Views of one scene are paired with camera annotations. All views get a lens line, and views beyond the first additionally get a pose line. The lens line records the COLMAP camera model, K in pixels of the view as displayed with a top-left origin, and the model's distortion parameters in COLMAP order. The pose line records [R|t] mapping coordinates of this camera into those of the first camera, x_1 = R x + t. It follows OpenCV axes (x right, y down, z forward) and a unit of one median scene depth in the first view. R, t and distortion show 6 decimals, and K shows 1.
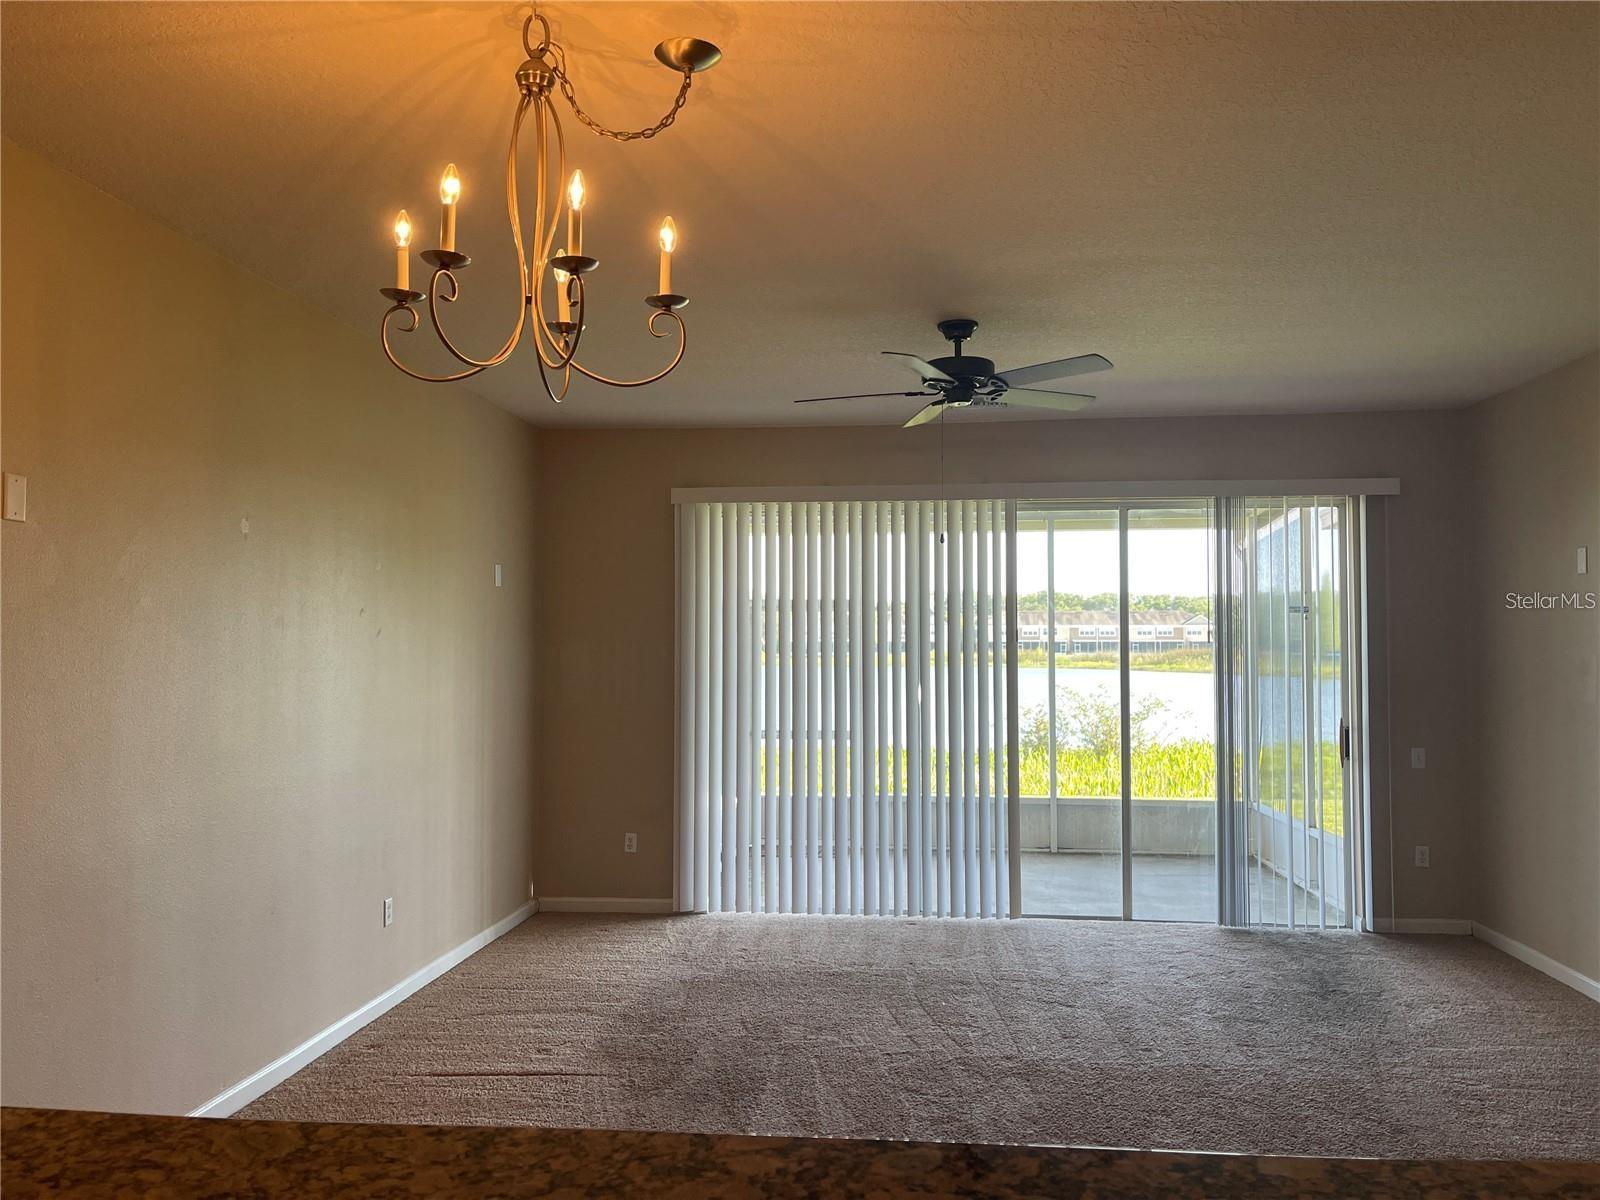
lens RADIAL K [[1270.9, 0, 787.6], [0, 1270.9, 604.6], [0, 0, 1]] dist [0.066615, -0.081626]
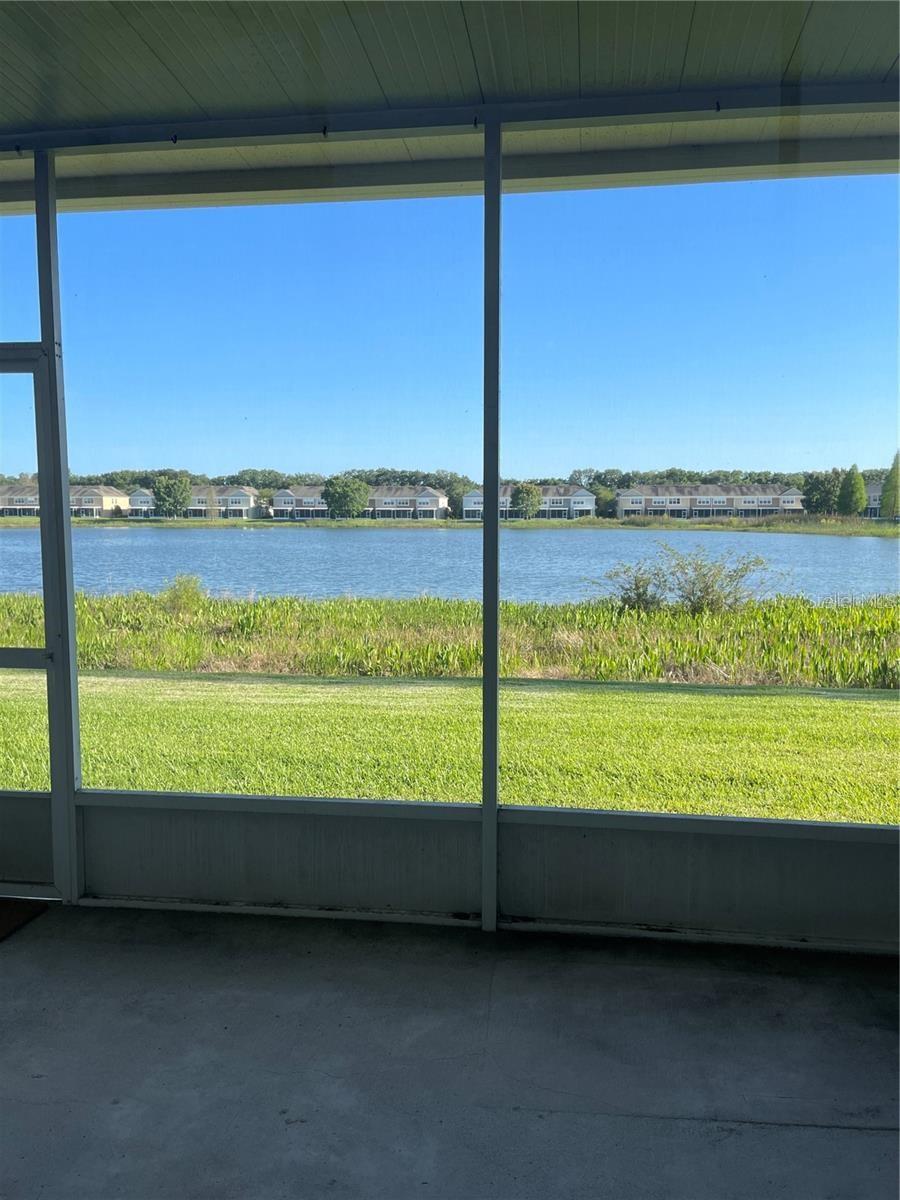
lens RADIAL K [[953.2, 0, 460.6], [0, 953.2, 603.8], [0, 0, 1]] dist [0.066615, -0.081626]
pose [[0.999826, 0.003158, -0.018375, 0.068036], [-0.000809, 0.991973, 0.126448, 0.014496], [0.018626, -0.126411, 0.991803, 0.229461]]
